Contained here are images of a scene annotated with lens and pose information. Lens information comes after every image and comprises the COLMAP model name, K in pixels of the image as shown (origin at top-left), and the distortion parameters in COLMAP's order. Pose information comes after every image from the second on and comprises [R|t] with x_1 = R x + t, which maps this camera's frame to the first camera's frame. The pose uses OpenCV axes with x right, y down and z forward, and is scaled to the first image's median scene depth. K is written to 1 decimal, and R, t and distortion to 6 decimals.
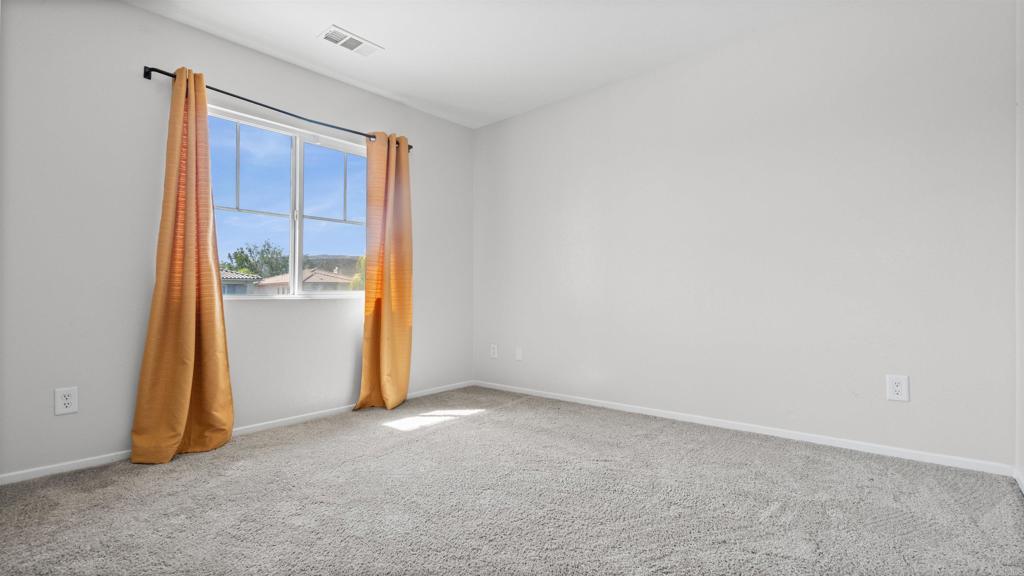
lens RADIAL K [[471.8, 0, 509.4], [0, 471.8, 294.9], [0, 0, 1]] dist [-0.000644, -0.000015]
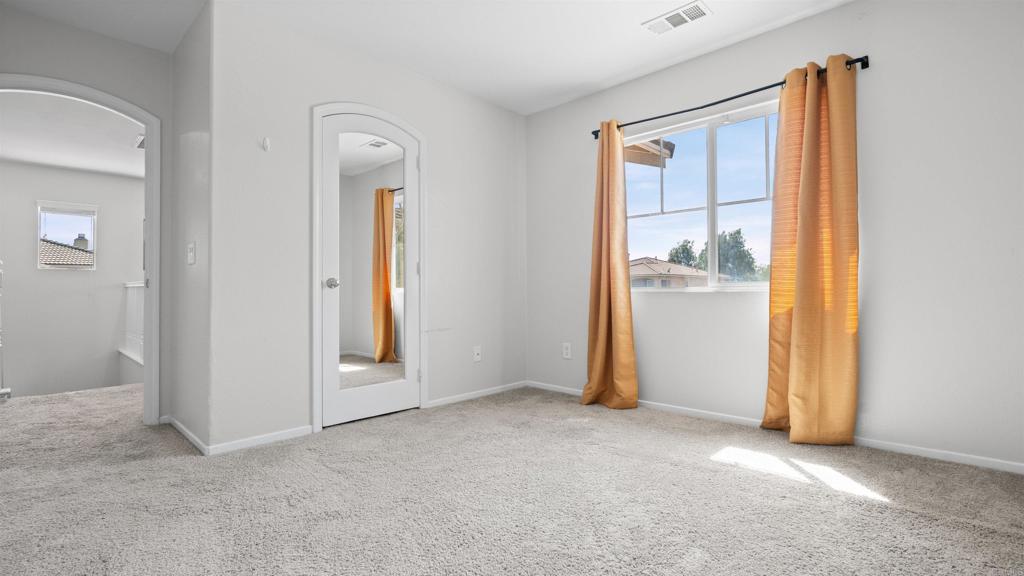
lens RADIAL K [[471.8, 0, 509.3], [0, 471.8, 283.8], [0, 0, 1]] dist [-0.000644, -0.000015]
pose [[-0.069292, -0.011525, -0.997530, 0.555772], [0.007220, 0.999901, -0.012054, 0.001272], [0.997570, -0.008038, -0.069202, 0.659995]]
